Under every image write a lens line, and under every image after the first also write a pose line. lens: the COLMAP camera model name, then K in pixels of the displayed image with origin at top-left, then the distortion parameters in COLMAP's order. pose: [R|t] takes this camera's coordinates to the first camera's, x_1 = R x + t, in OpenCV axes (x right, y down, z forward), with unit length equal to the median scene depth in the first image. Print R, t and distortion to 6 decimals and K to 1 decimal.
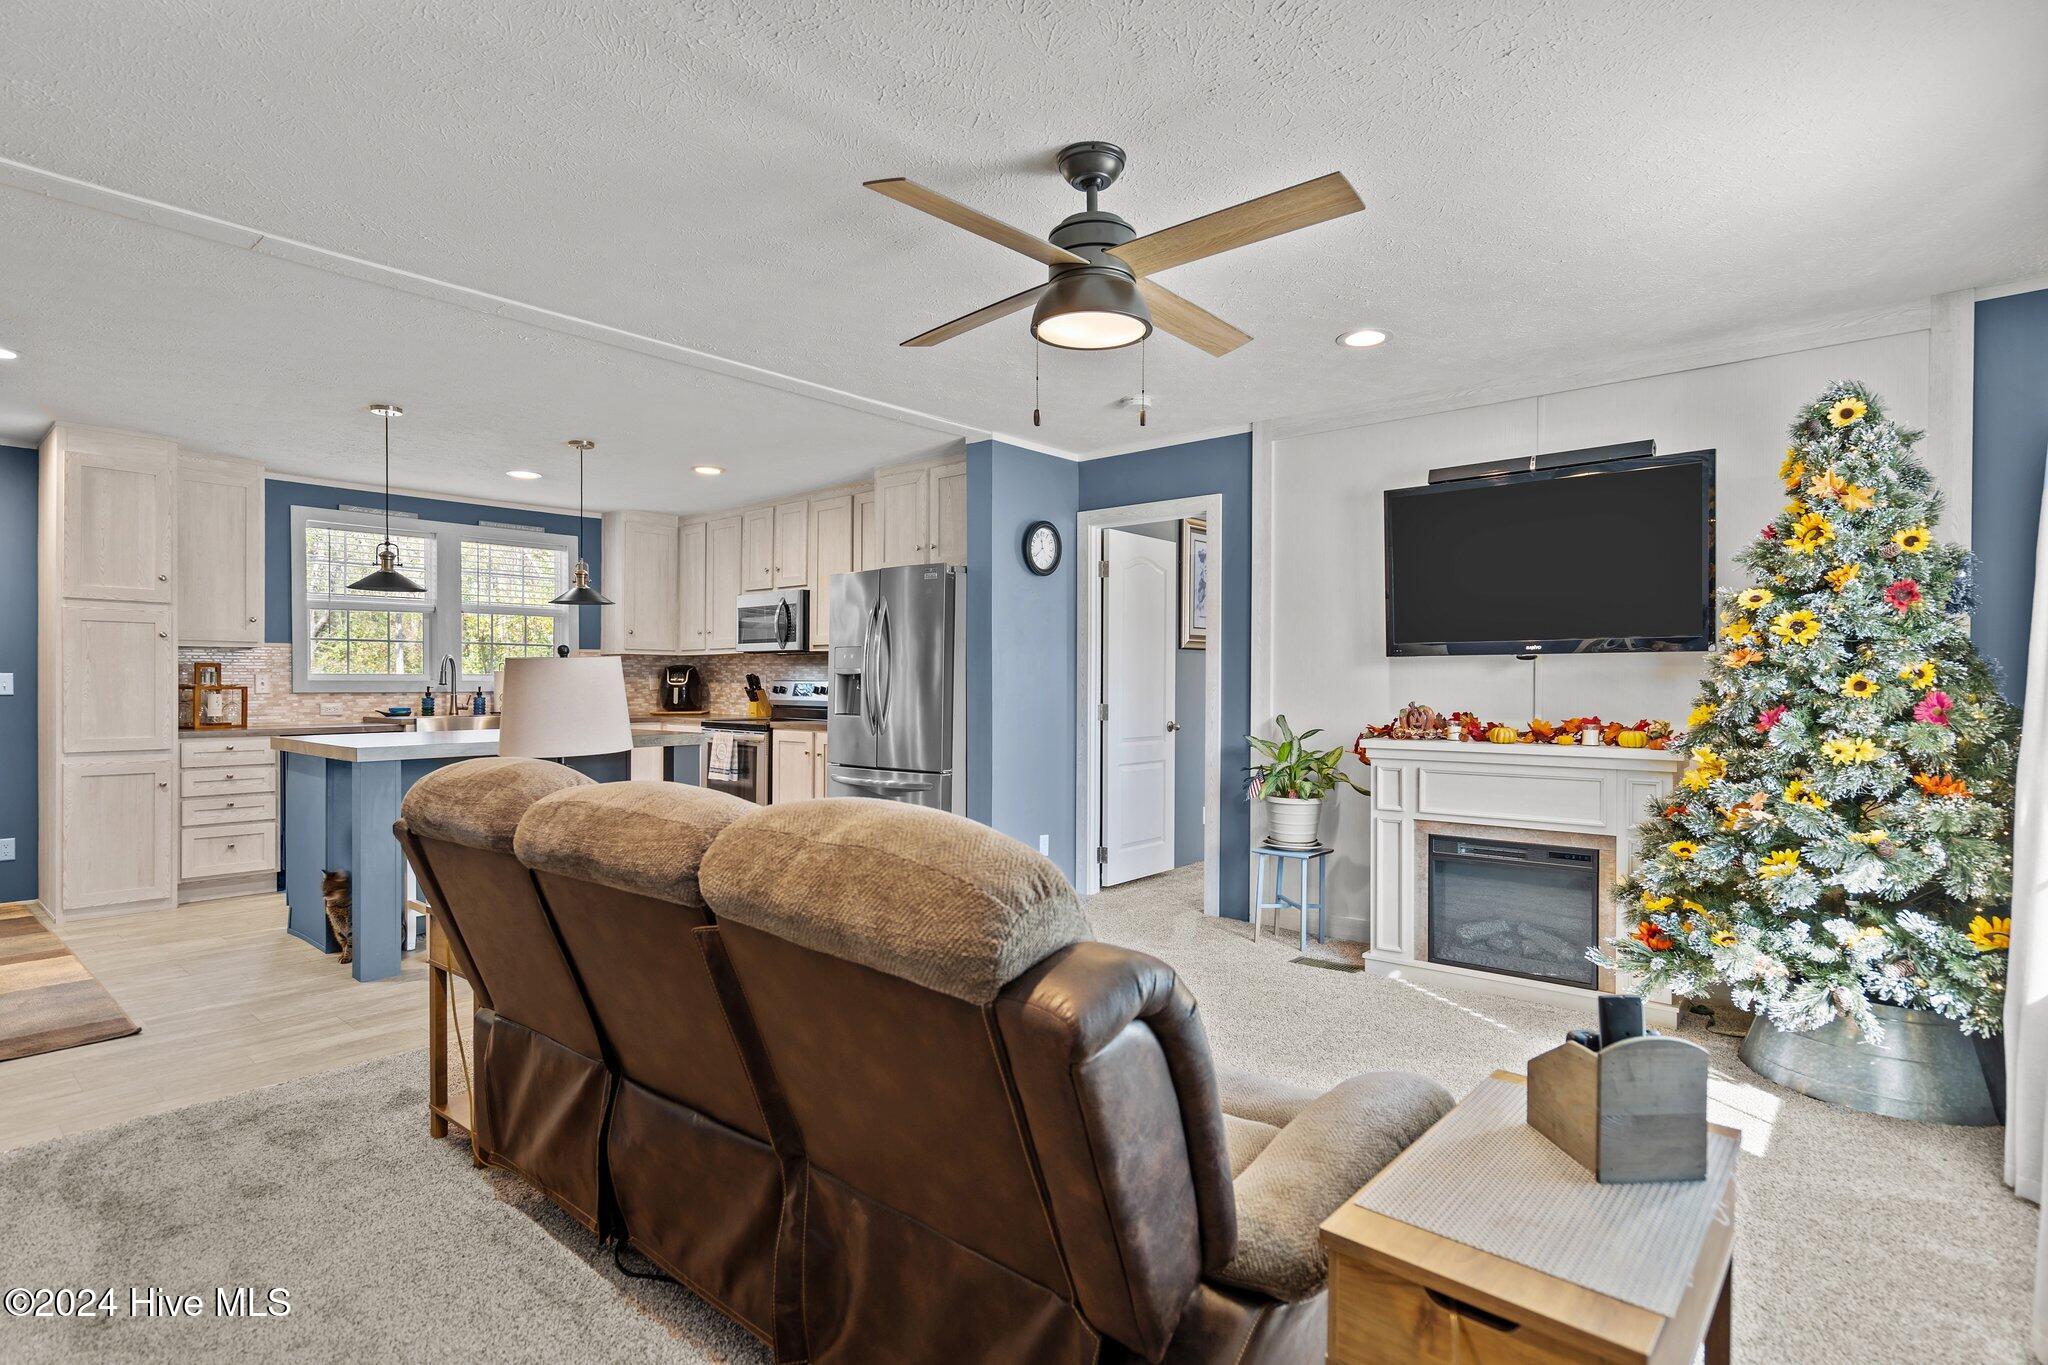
lens RADIAL K [[1010.7, 0, 1024.0], [0, 1010.7, 682.5], [0, 0, 1]] dist [0.000927, 0.000351]
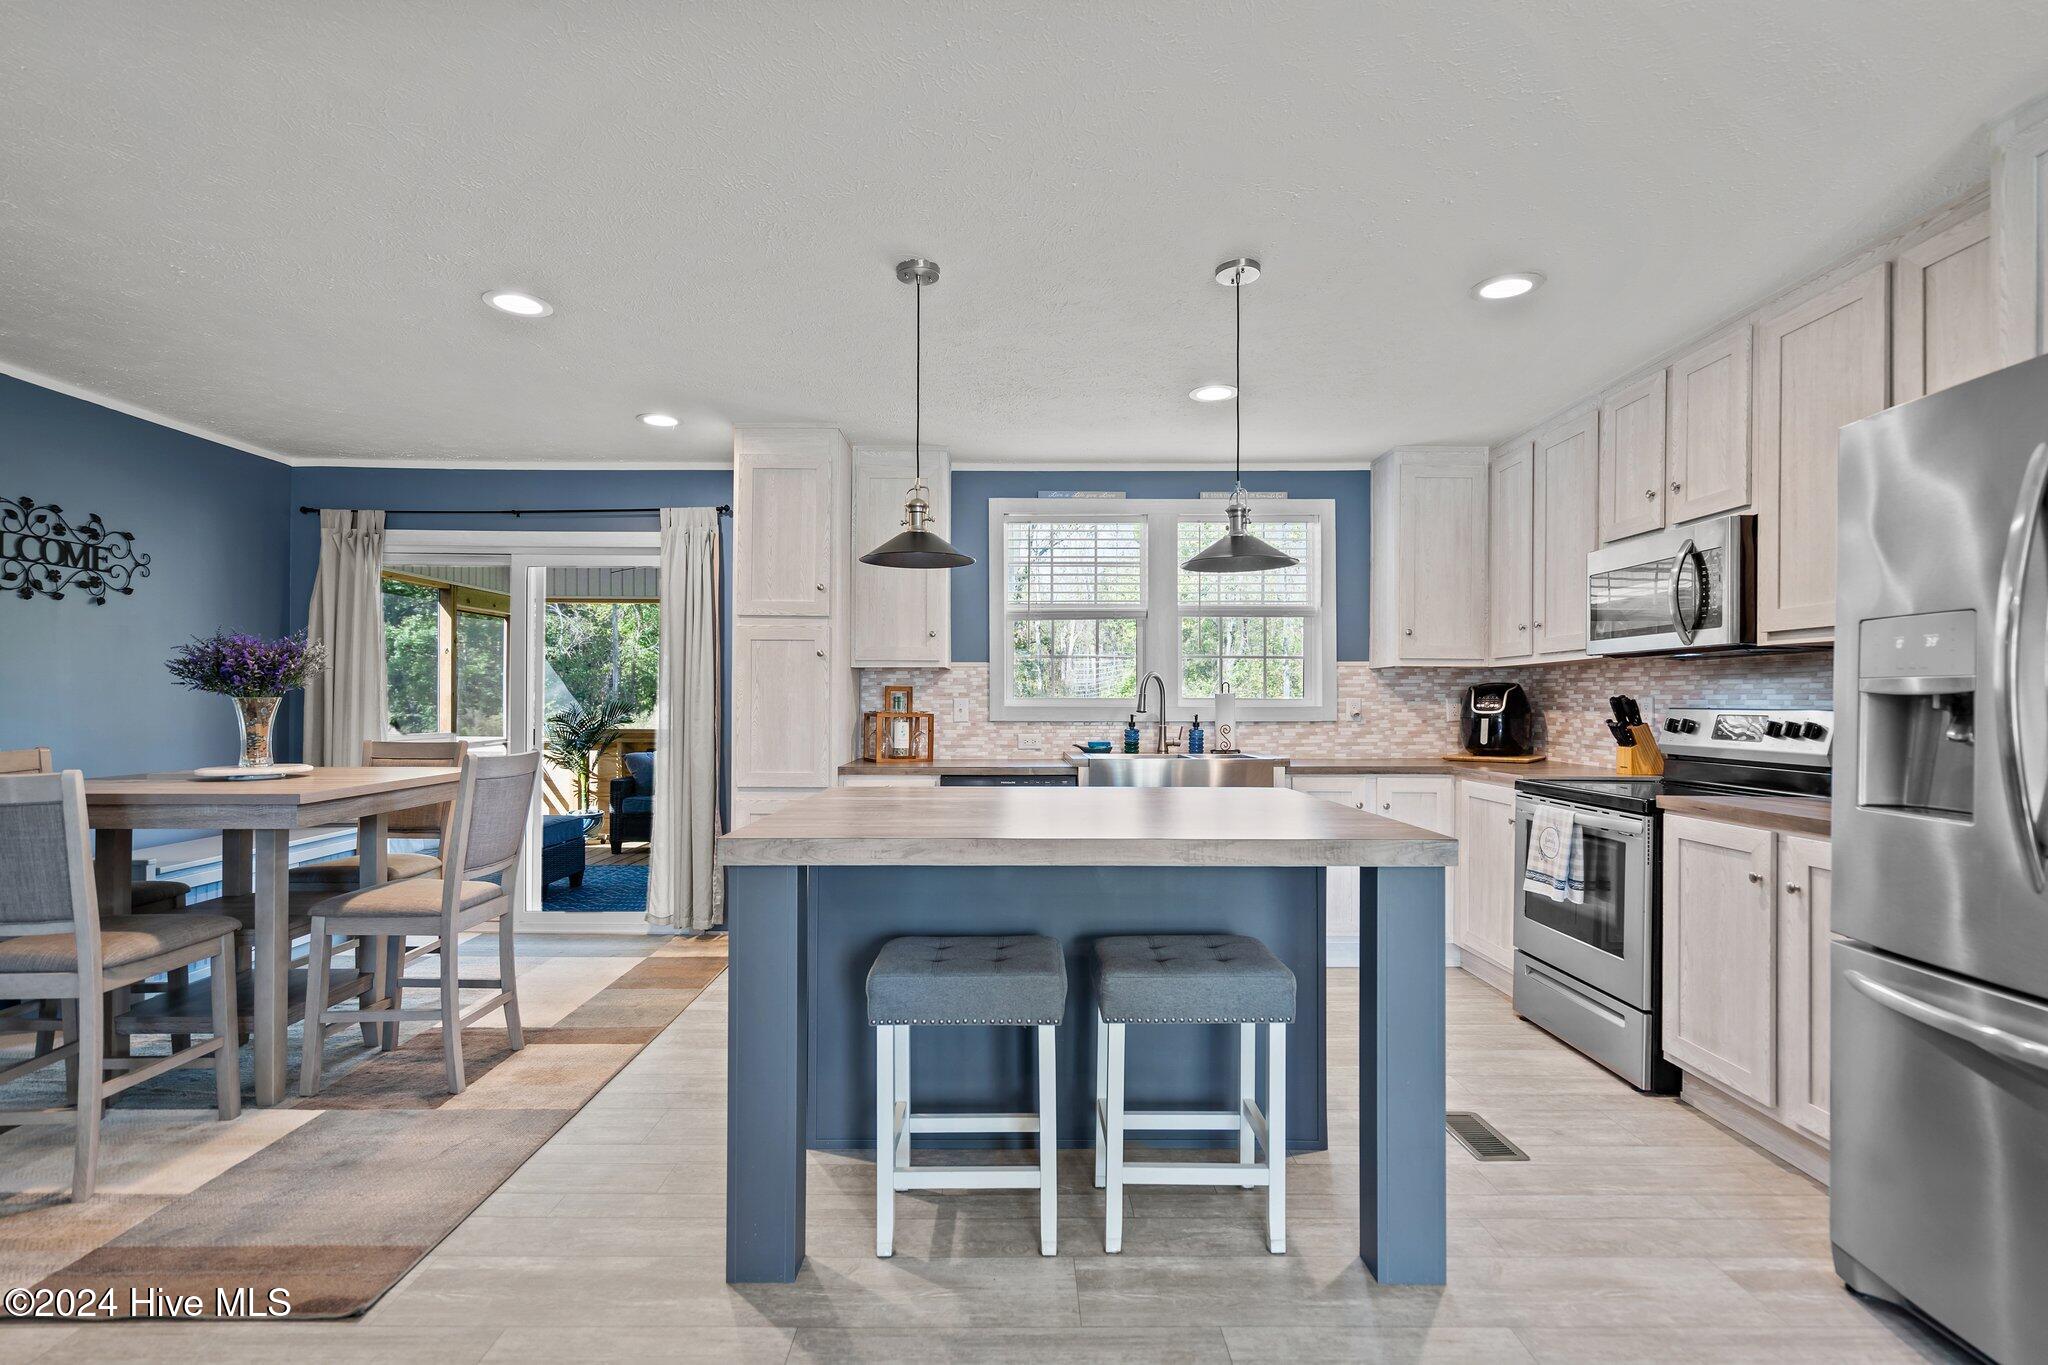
lens RADIAL K [[971.2, 0, 988.8], [0, 971.2, 700.4], [0, 0, 1]] dist [0.000312, 0.000002]
pose [[0.652056, -0.001824, -0.758168, -0.103528], [-0.002421, 0.999987, -0.004488, -0.003125], [0.758167, 0.004762, 0.652043, 0.438562]]
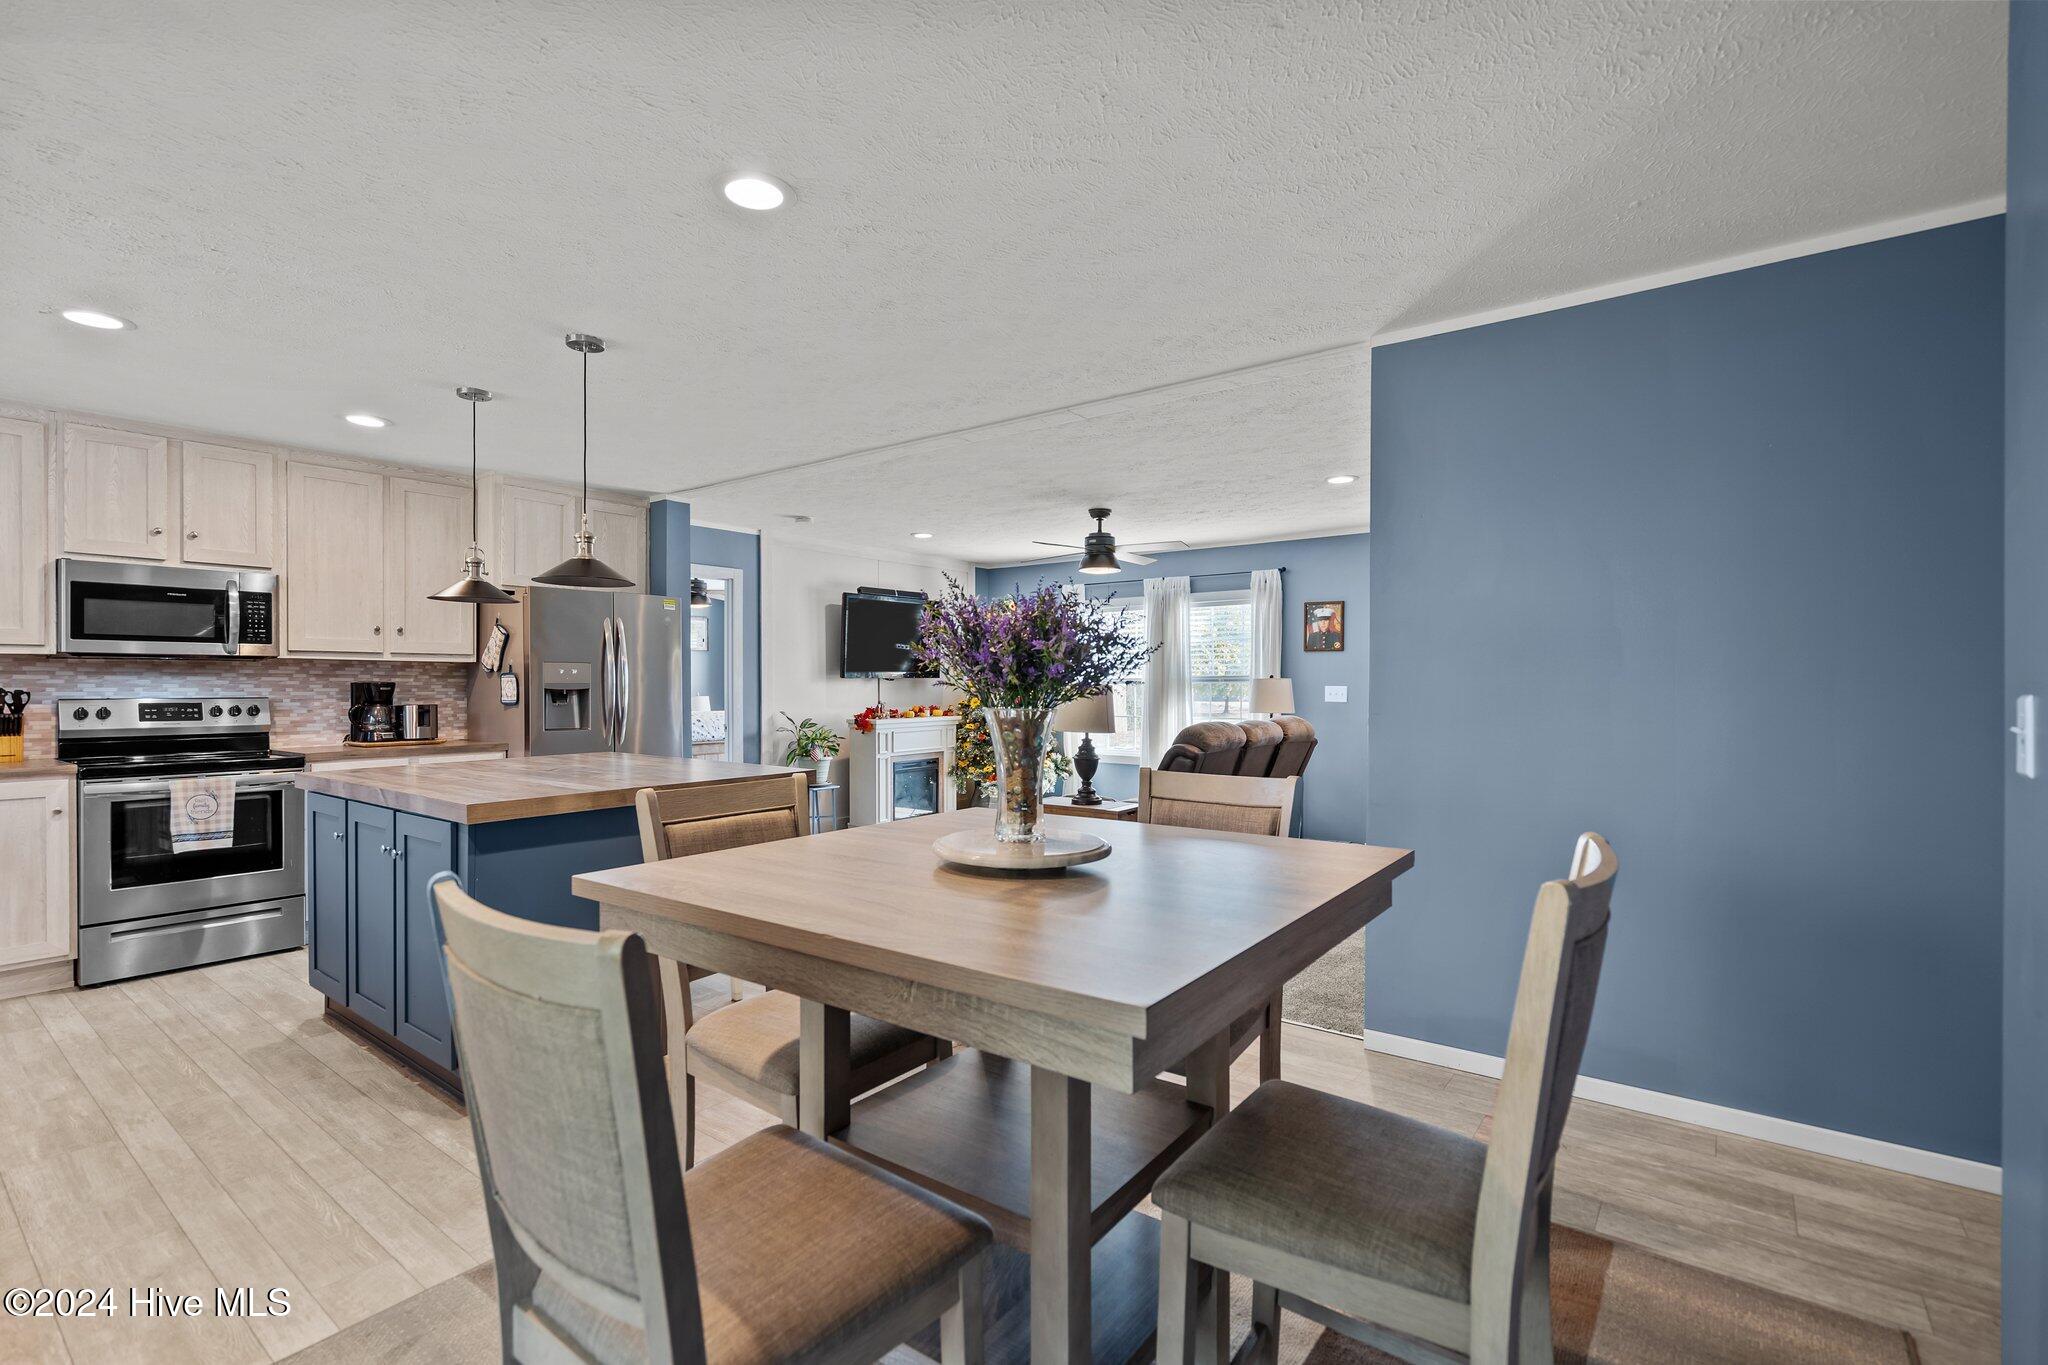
lens RADIAL K [[931.7, 0, 1024.0], [0, 931.7, 682.5], [0, 0, 1]] dist [0.001001, 0.000113]
pose [[-0.054664, -0.008940, 0.998465, -0.931291], [-0.007279, 0.999937, 0.008555, -0.022985], [-0.998478, -0.006800, -0.054726, 0.487257]]
